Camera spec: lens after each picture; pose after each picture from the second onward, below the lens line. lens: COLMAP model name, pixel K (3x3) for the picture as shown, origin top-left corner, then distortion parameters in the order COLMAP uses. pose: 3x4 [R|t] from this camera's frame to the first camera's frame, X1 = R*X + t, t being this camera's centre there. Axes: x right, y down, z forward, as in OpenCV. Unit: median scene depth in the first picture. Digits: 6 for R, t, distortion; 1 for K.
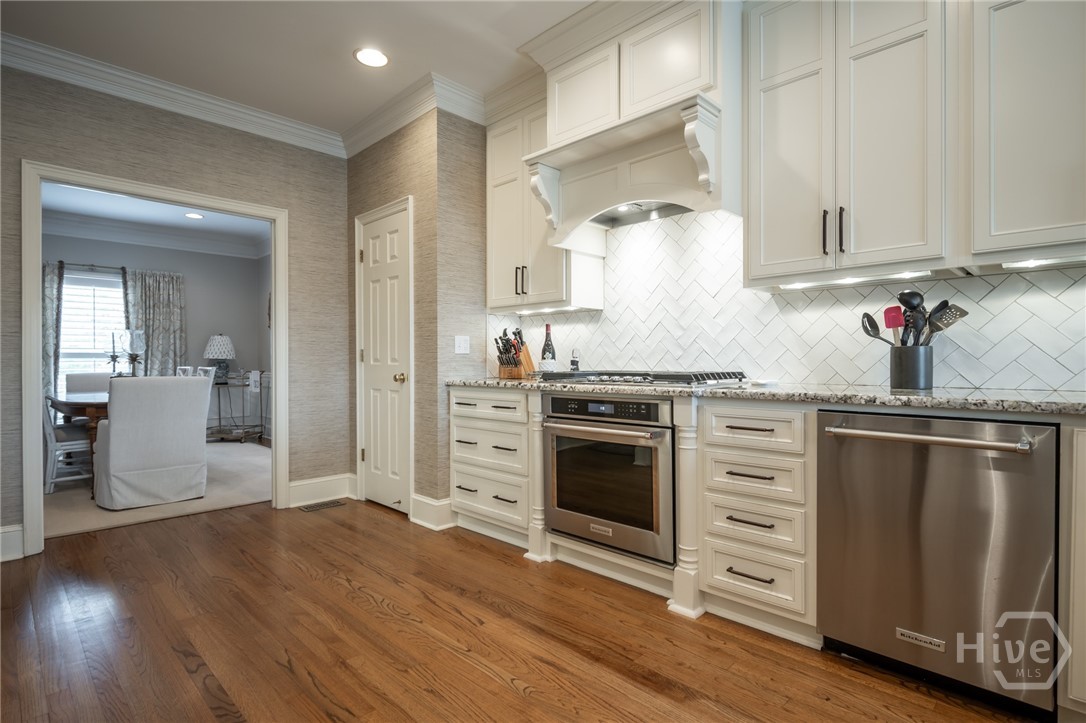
lens RADIAL K [[539.9, 0, 543.8], [0, 539.9, 360.8], [0, 0, 1]] dist [0.002743, -0.000477]
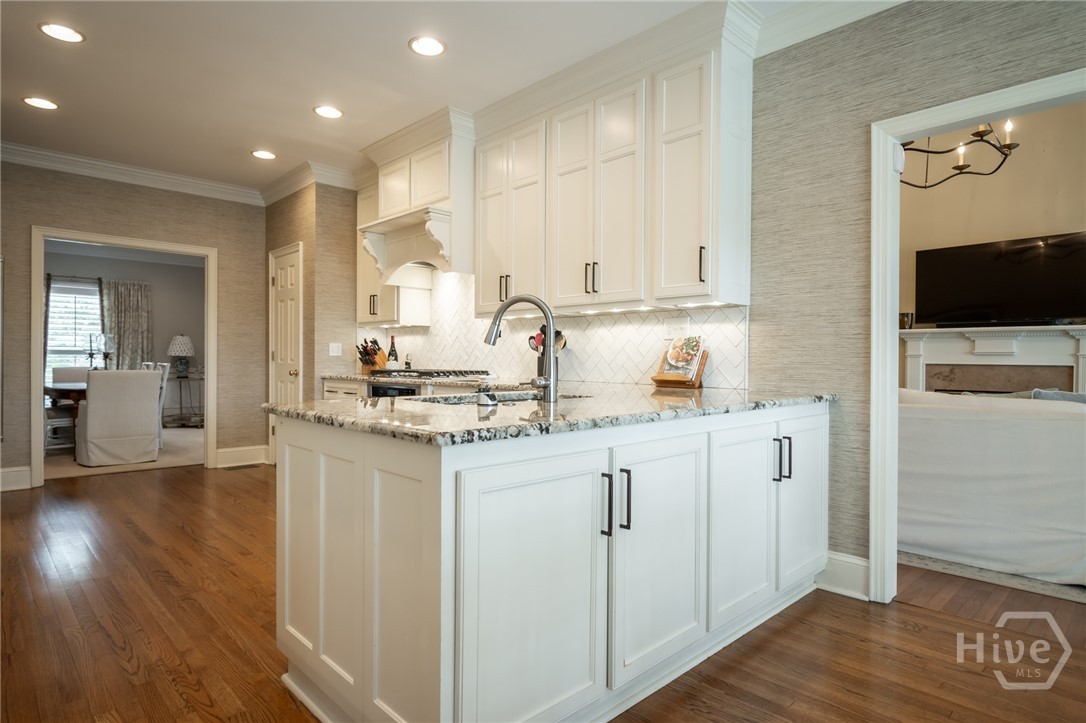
lens RADIAL K [[594.4, 0, 543.8], [0, 594.4, 362.0], [0, 0, 1]] dist [-0.002395, 0.001116]
pose [[0.999703, 0.010724, -0.021866, 0.392790], [-0.010606, 0.999928, 0.005540, -0.011251], [0.021924, -0.005306, 0.999746, -0.487960]]
